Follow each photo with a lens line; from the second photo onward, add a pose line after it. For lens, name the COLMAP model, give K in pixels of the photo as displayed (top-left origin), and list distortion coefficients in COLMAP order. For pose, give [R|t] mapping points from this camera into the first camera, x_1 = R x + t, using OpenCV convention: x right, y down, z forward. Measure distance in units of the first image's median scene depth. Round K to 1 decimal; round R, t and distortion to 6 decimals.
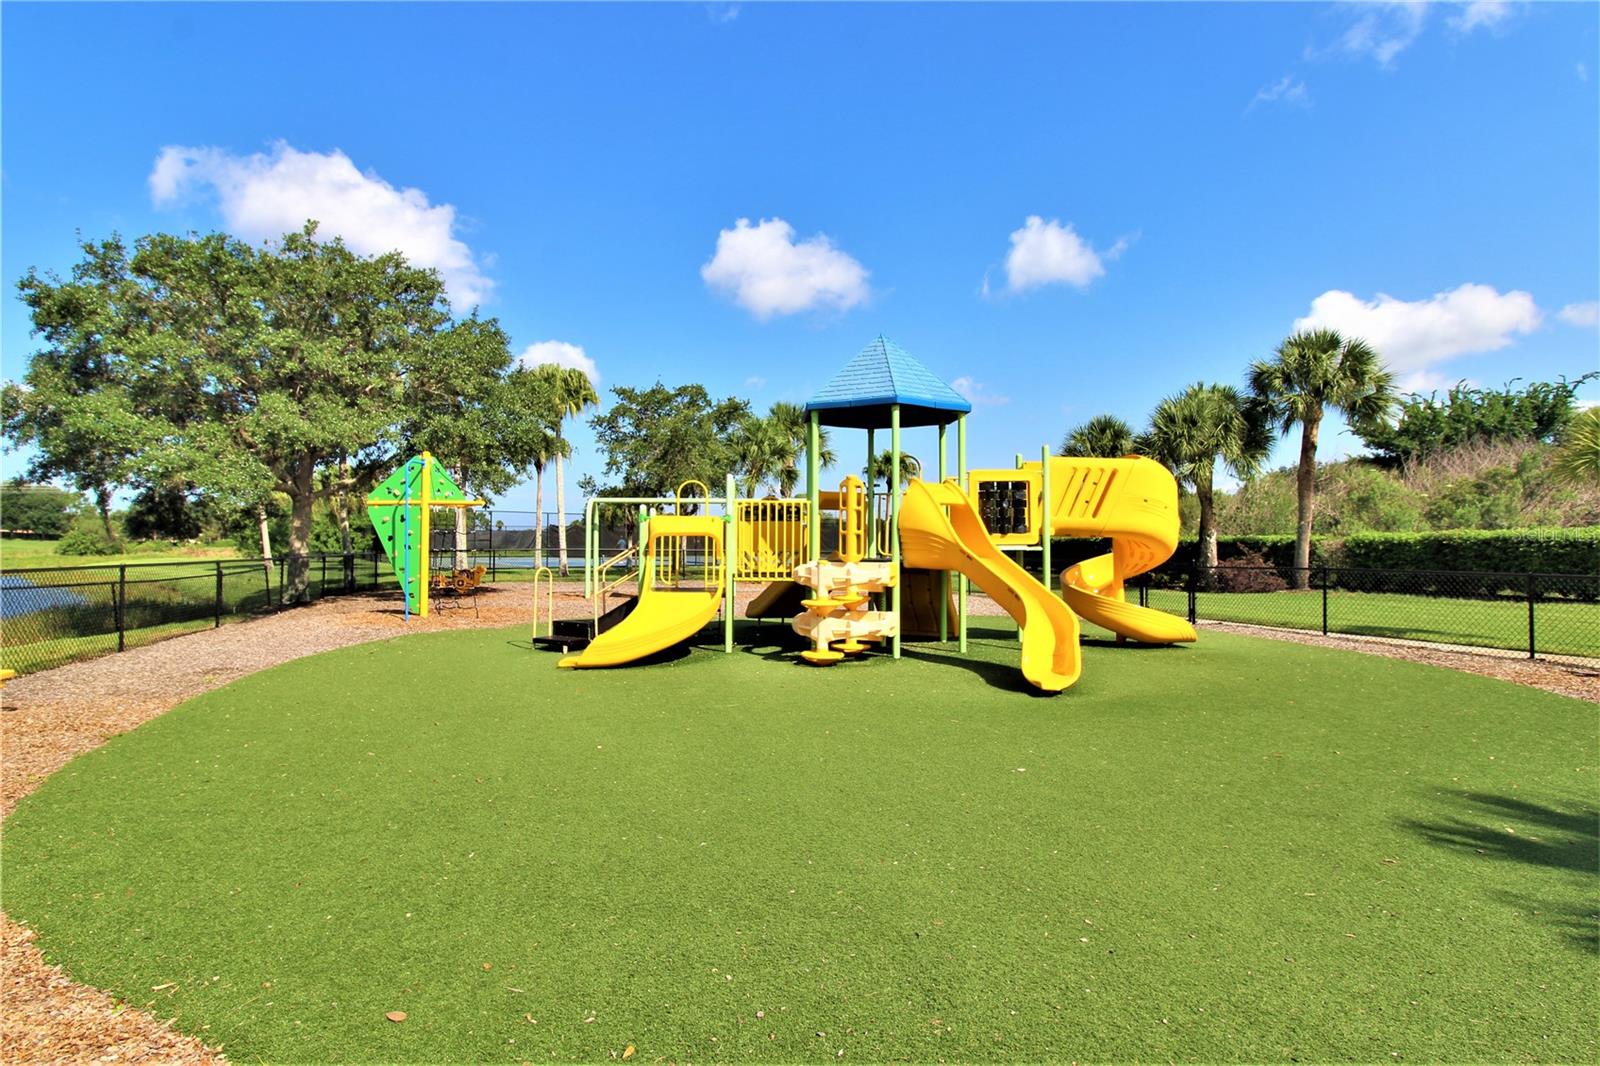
lens RADIAL K [[805.1, 0, 807.4], [0, 805.1, 533.3], [0, 0, 1]] dist [-0.007068, -0.001163]
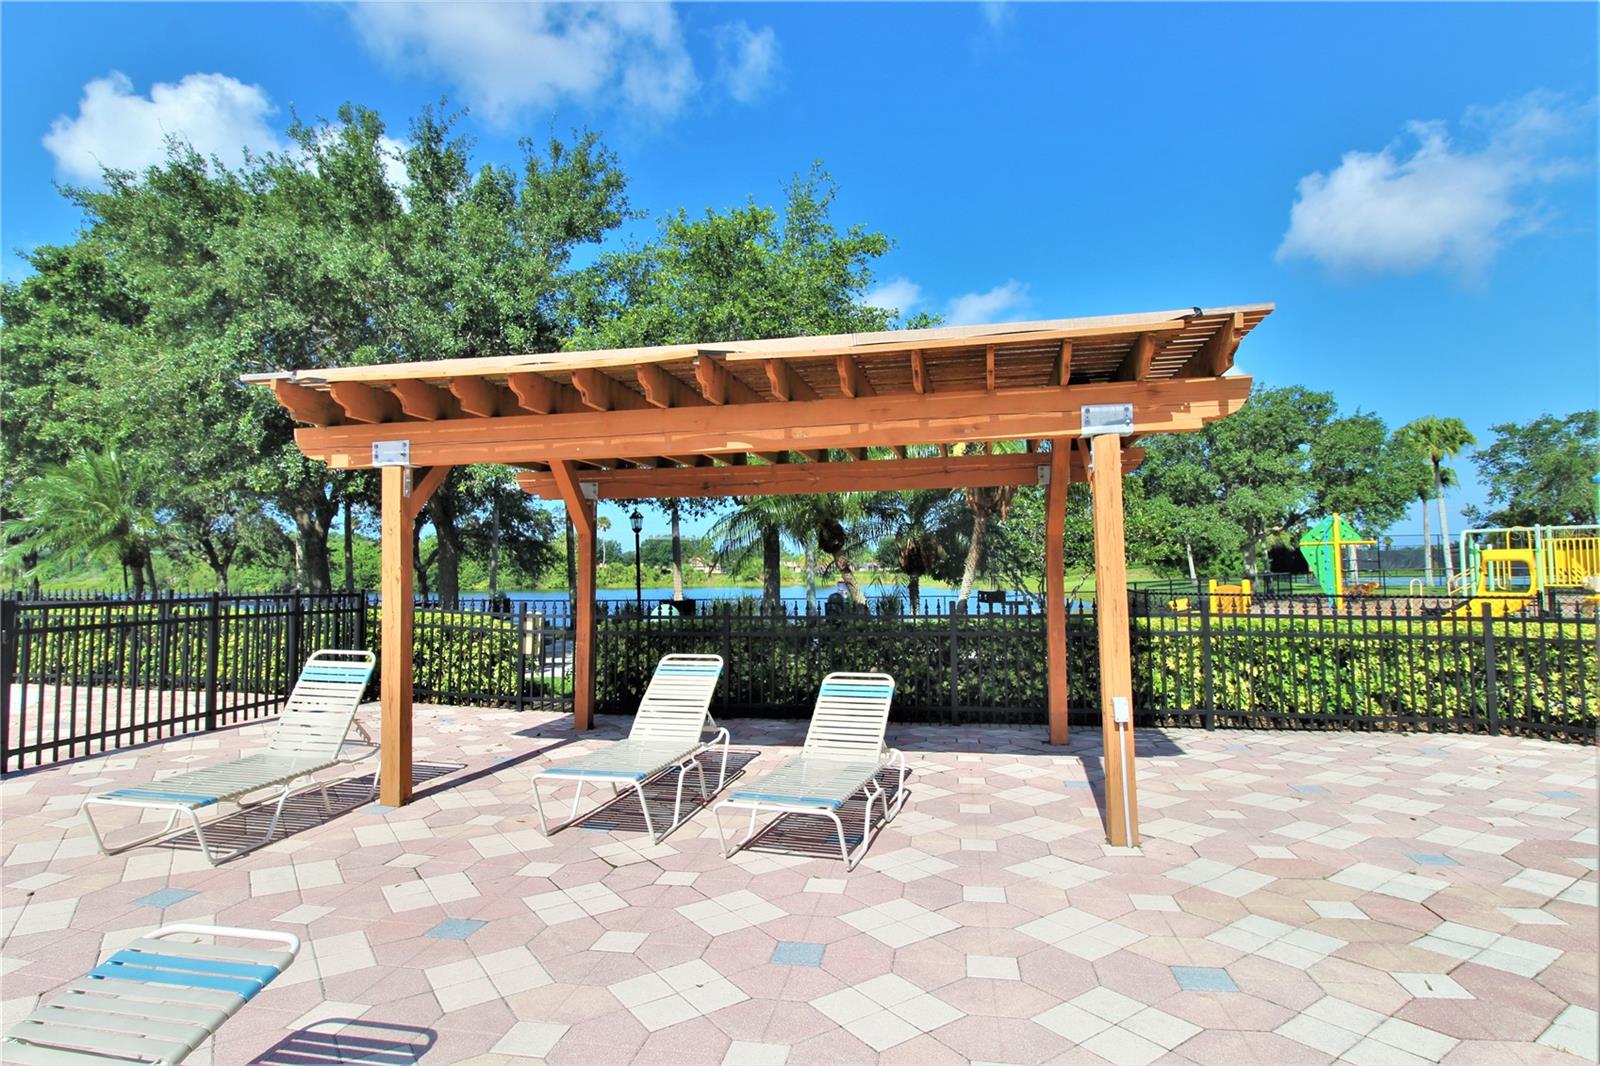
lens RADIAL K [[805.1, 0, 808.4], [0, 805.1, 520.1], [0, 0, 1]] dist [-0.007068, -0.001163]
pose [[0.545755, -0.062682, -0.835597, 0.174982], [0.026830, 0.997994, -0.057341, -0.009445], [0.837515, 0.008875, 0.546342, -0.445987]]
